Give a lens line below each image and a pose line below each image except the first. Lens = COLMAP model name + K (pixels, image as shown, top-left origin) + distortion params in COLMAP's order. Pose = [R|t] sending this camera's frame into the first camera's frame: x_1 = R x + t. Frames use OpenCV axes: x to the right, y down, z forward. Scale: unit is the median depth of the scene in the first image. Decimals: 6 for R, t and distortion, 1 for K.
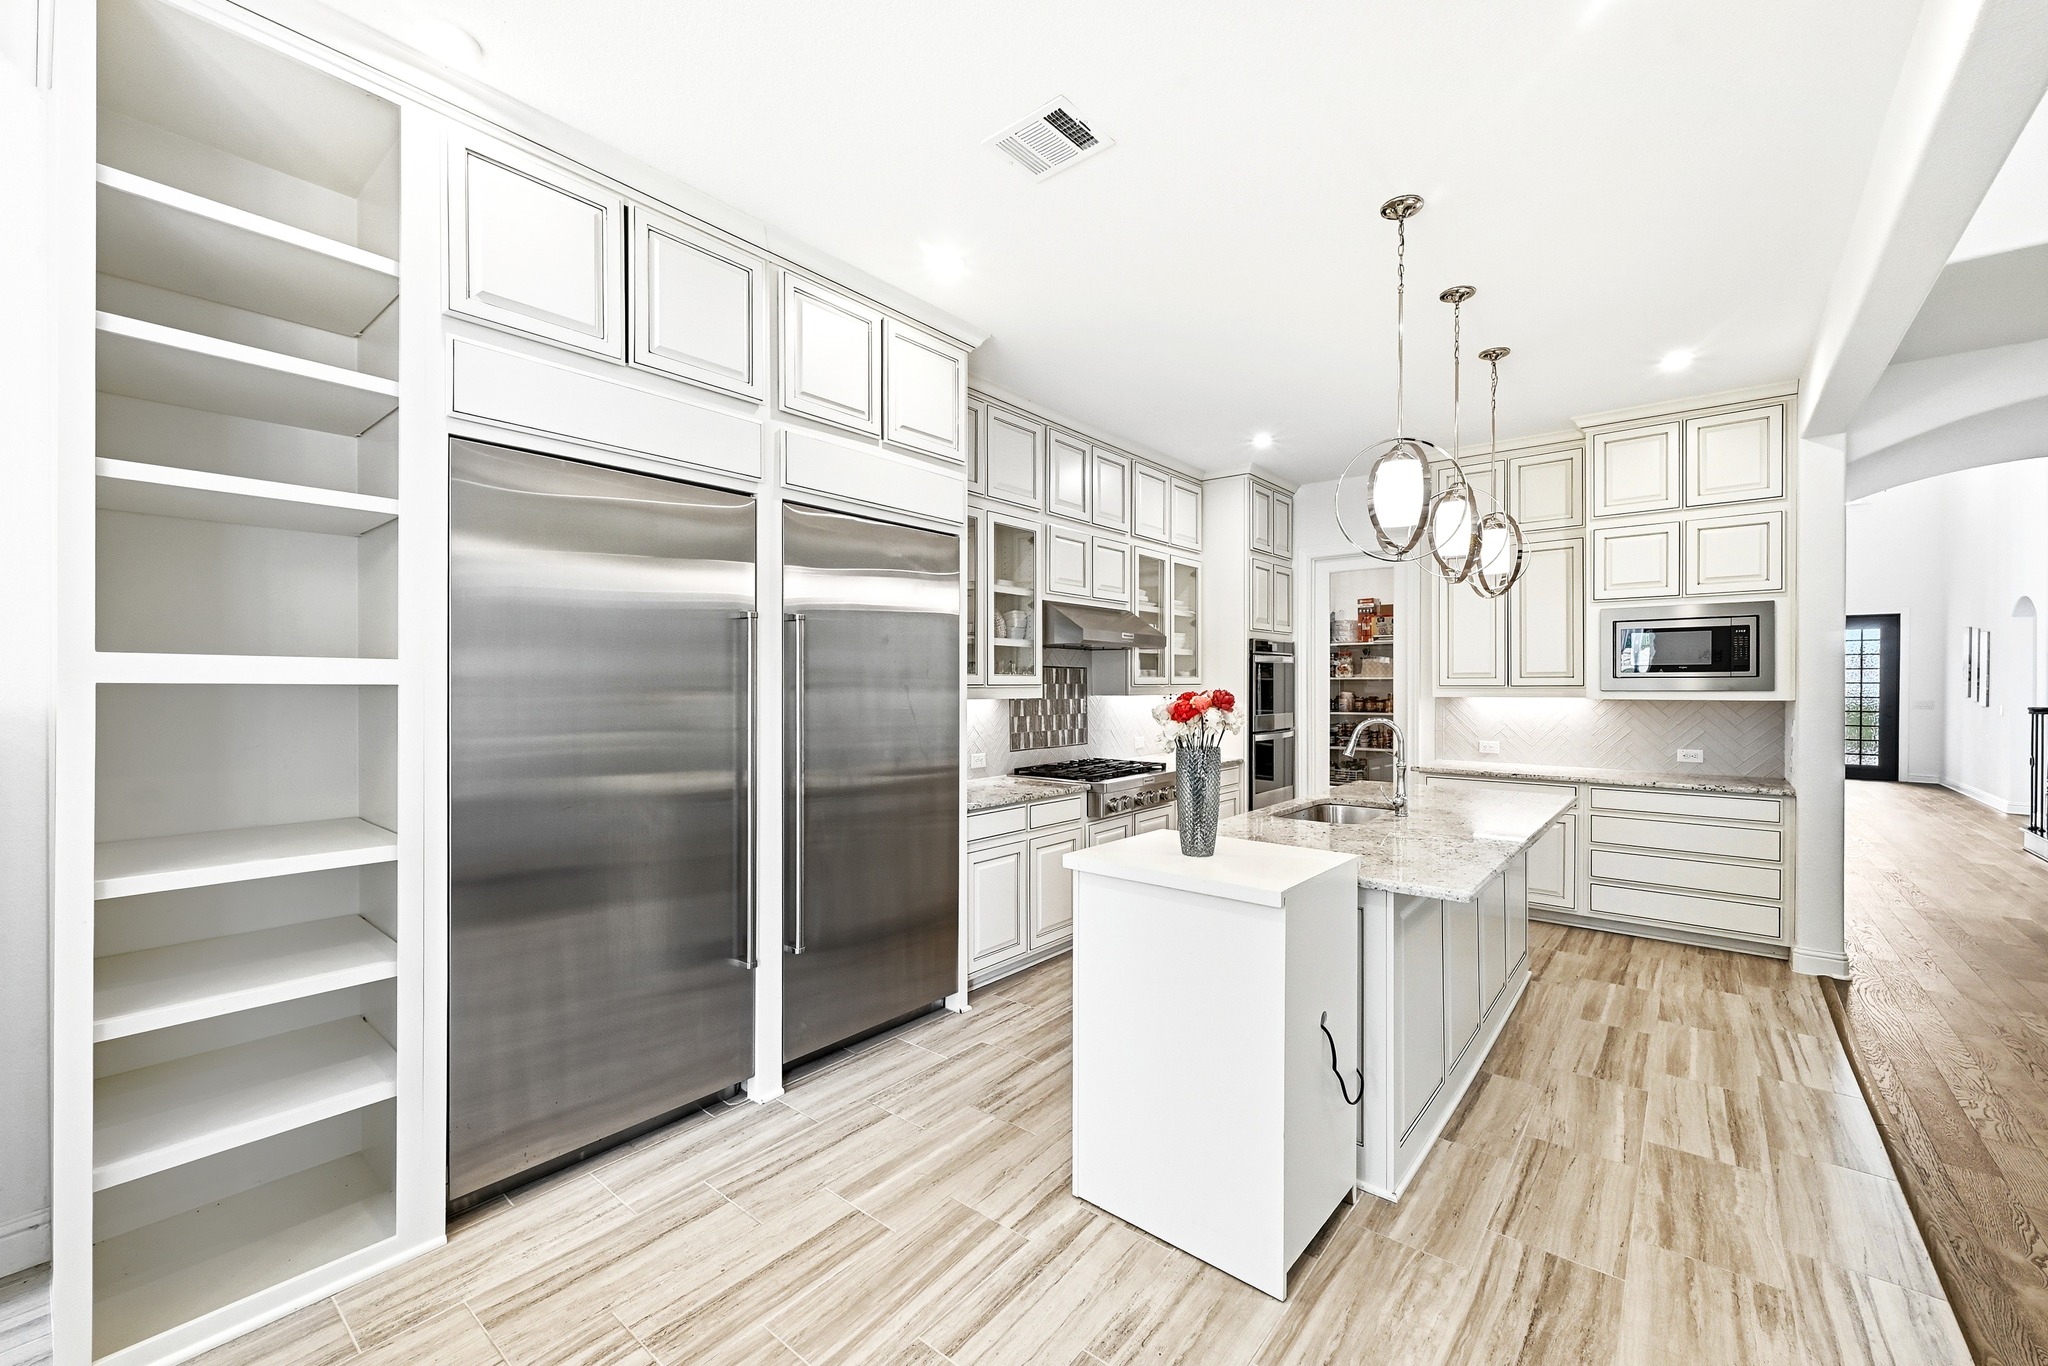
lens RADIAL K [[819.5, 0, 1042.9], [0, 819.5, 682.8], [0, 0, 1]] dist [-0.004061, 0.001224]
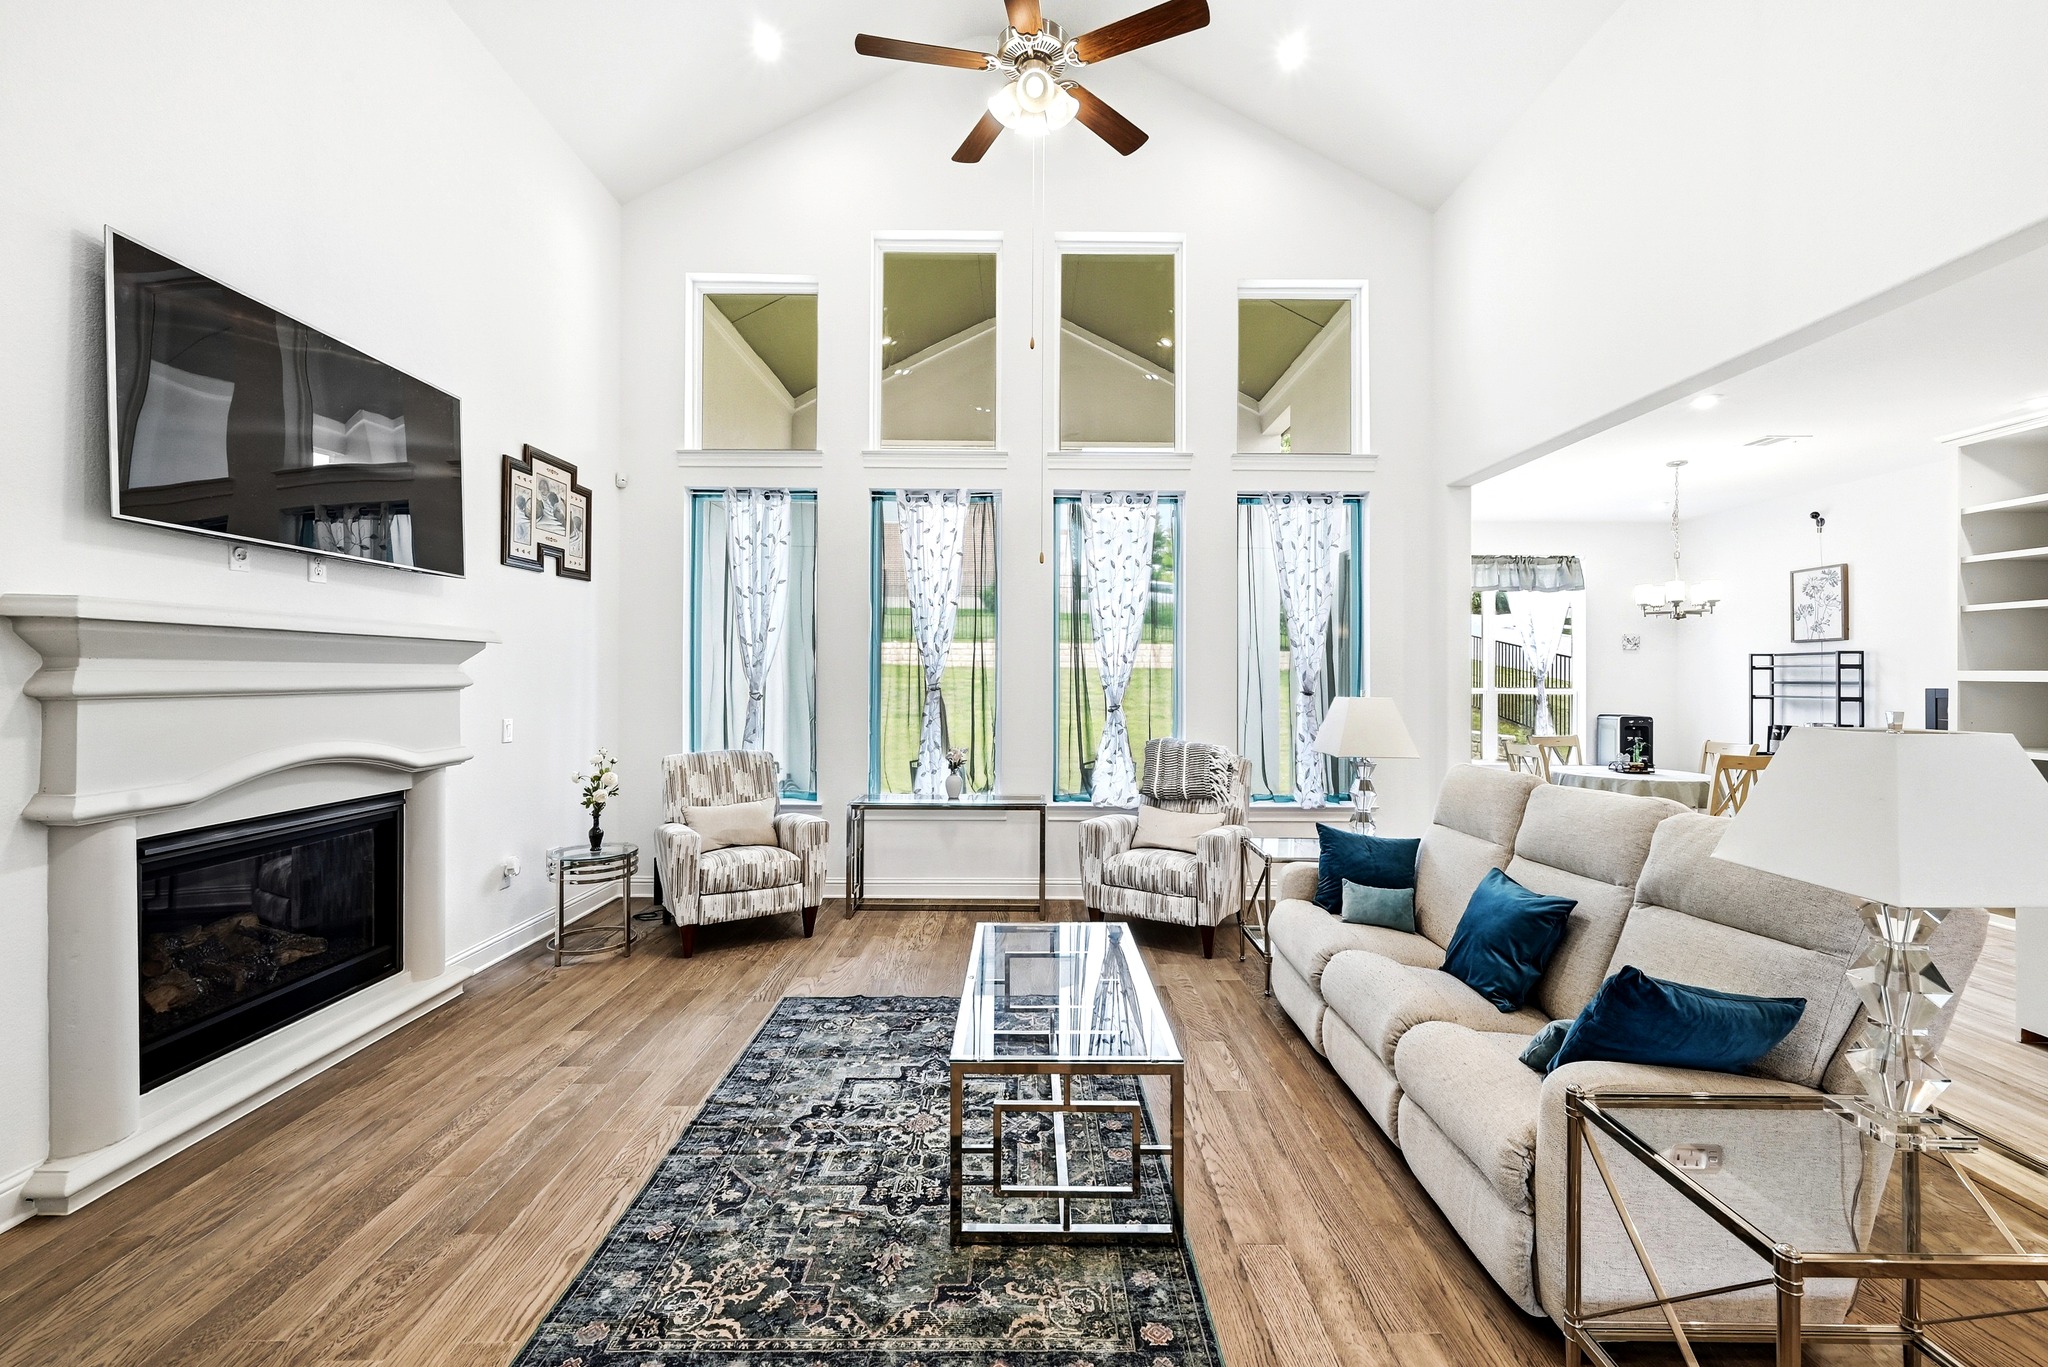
lens RADIAL K [[819.5, 0, 1022.9], [0, 819.5, 670.7], [0, 0, 1]] dist [-0.004061, 0.001224]
pose [[-0.777255, -0.007894, -0.629137, 2.328813], [-0.004877, 0.999967, -0.006521, 0.000392], [0.629167, -0.002000, -0.777267, 0.794491]]
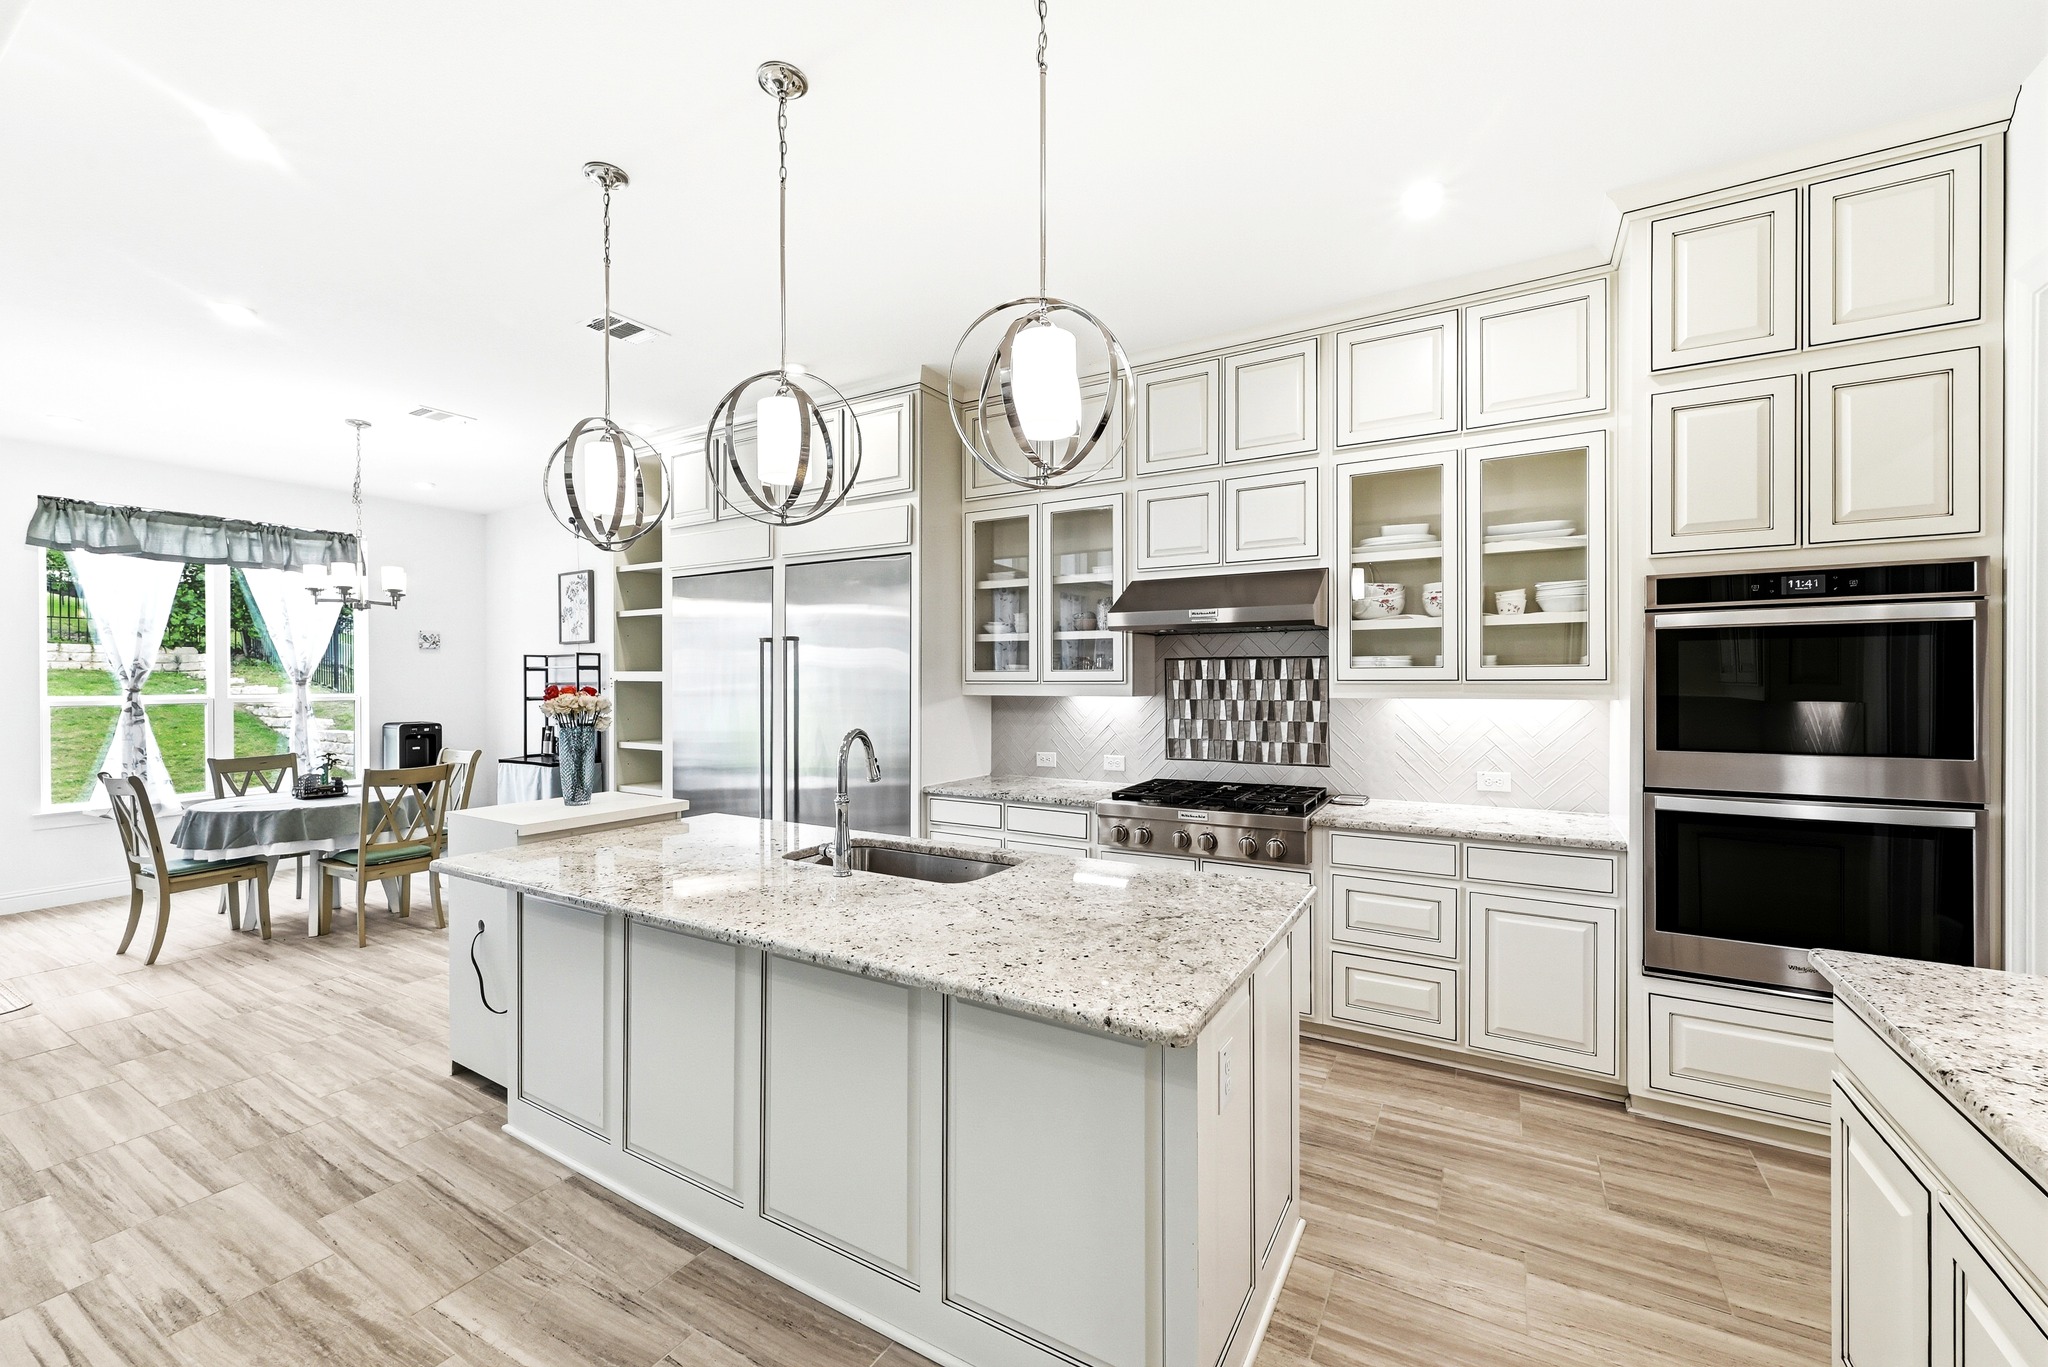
lens RADIAL K [[818.9, 0, 1015.4], [0, 818.9, 679.5], [0, 0, 1]] dist [-0.000681, 0.000907]
pose [[0.138207, -0.000906, -0.990403, 1.548603], [0.003909, 0.999992, -0.000369, 0.001325], [0.990396, -0.003821, 0.138210, 1.438504]]
